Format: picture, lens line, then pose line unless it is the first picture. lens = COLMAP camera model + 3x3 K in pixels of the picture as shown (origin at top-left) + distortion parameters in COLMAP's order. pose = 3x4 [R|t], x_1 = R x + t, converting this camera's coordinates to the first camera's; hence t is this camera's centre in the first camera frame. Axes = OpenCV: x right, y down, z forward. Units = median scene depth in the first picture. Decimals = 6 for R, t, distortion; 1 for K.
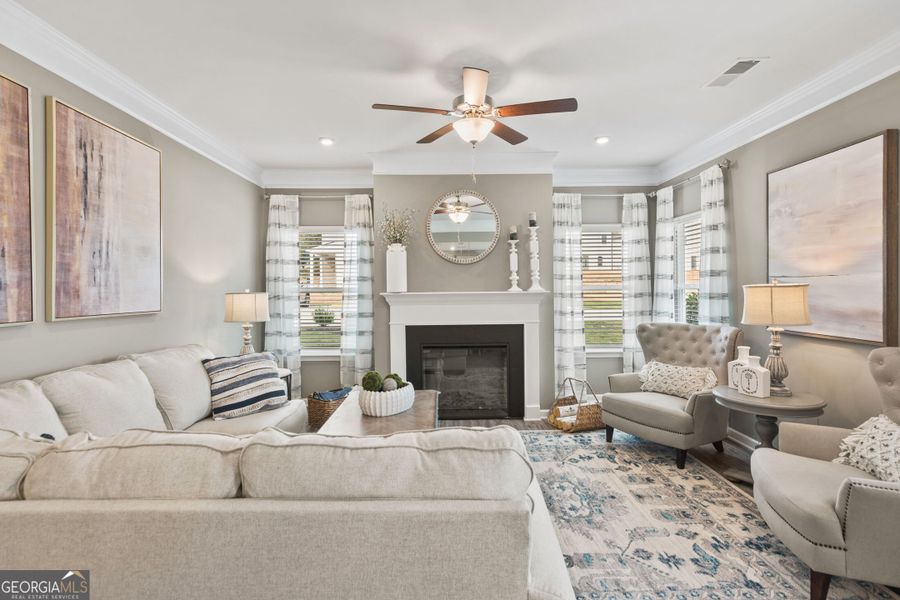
lens RADIAL K [[440.4, 0, 451.8], [0, 440.4, 290.2], [0, 0, 1]] dist [-0.003617, 0.002824]
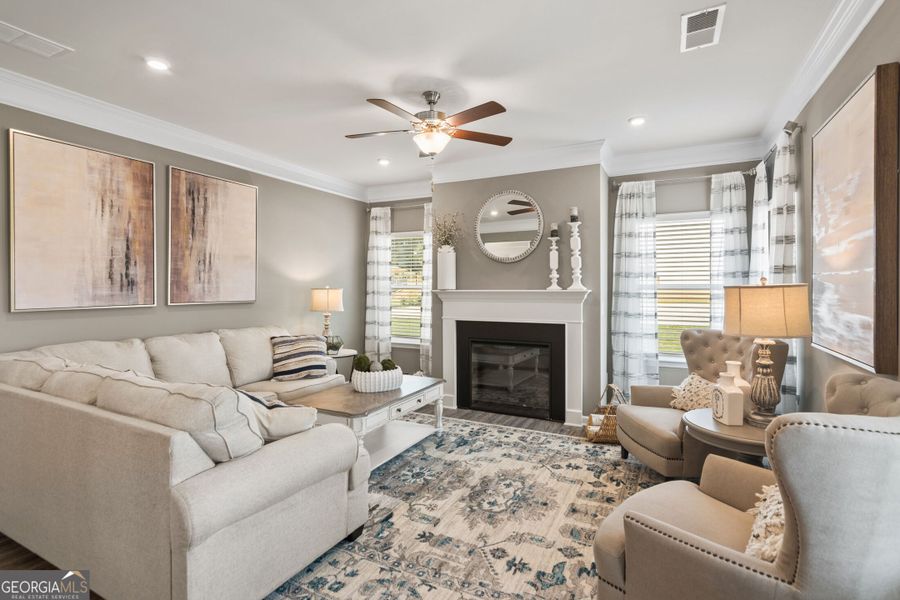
lens RADIAL K [[440.4, 0, 448.8], [0, 440.4, 289.4], [0, 0, 1]] dist [-0.003617, 0.002824]
pose [[0.882384, 0.011180, -0.470398, 0.578312], [-0.008783, 0.999935, 0.007290, -0.005680], [0.470449, -0.002301, 0.882424, 0.045704]]
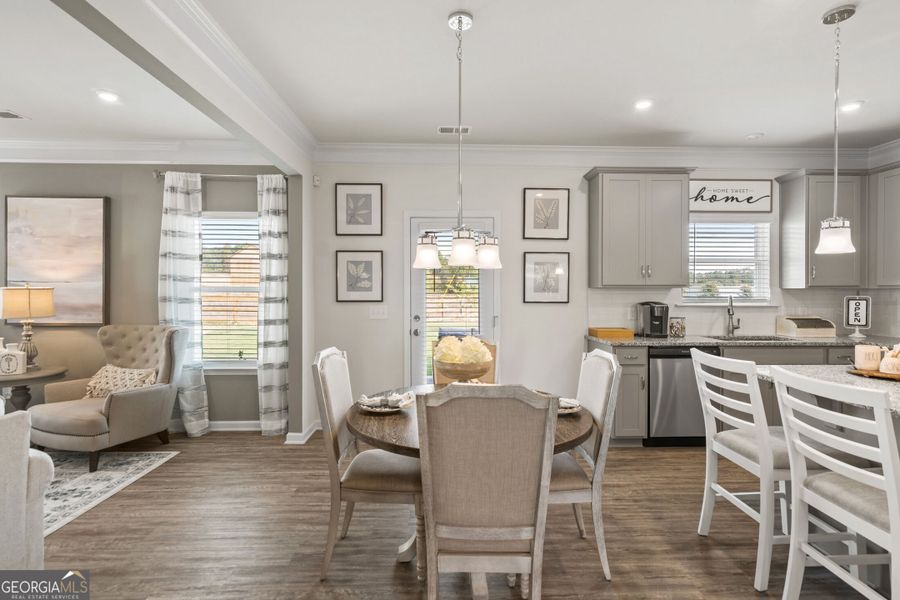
lens RADIAL K [[440.4, 0, 451.0], [0, 440.4, 292.9], [0, 0, 1]] dist [-0.003617, 0.002824]
pose [[-0.006749, 0.002504, 0.999974, -0.558486], [0.000819, 0.999997, -0.002499, 0.007375], [-0.999977, 0.000802, -0.006751, -0.244797]]
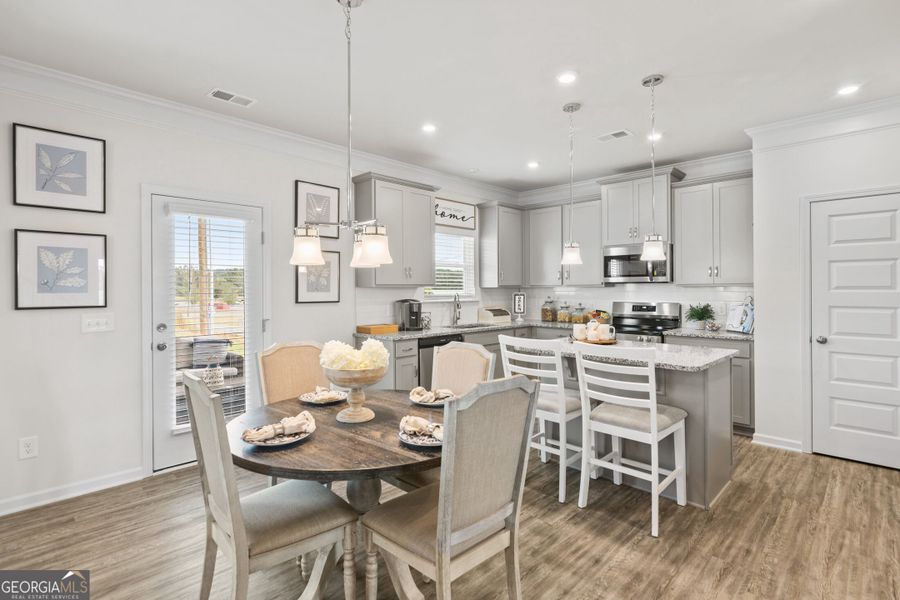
lens RADIAL K [[440.4, 0, 449.6], [0, 440.4, 287.3], [0, 0, 1]] dist [-0.003617, 0.002824]
pose [[-0.699090, 0.012954, 0.714916, -0.409339], [0.010373, 0.999914, -0.007974, 0.003533], [-0.714958, 0.001842, -0.699165, 0.094796]]
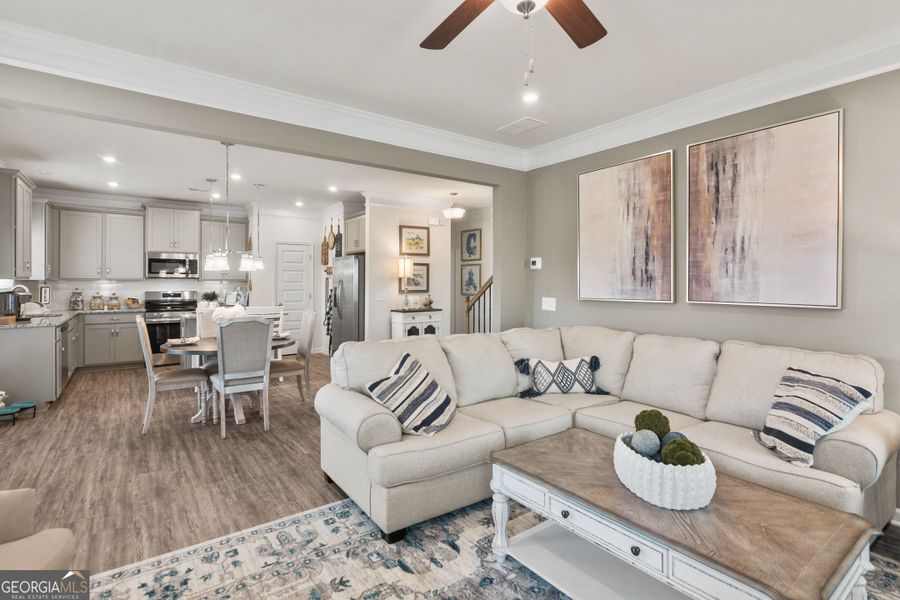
lens RADIAL K [[440.4, 0, 448.2], [0, 440.4, 279.6], [0, 0, 1]] dist [-0.003617, 0.002824]
pose [[-0.817610, 0.001028, -0.575772, 0.419848], [0.002038, 0.999997, -0.001109, -0.003485], [0.575769, -0.002080, -0.817609, 1.314706]]
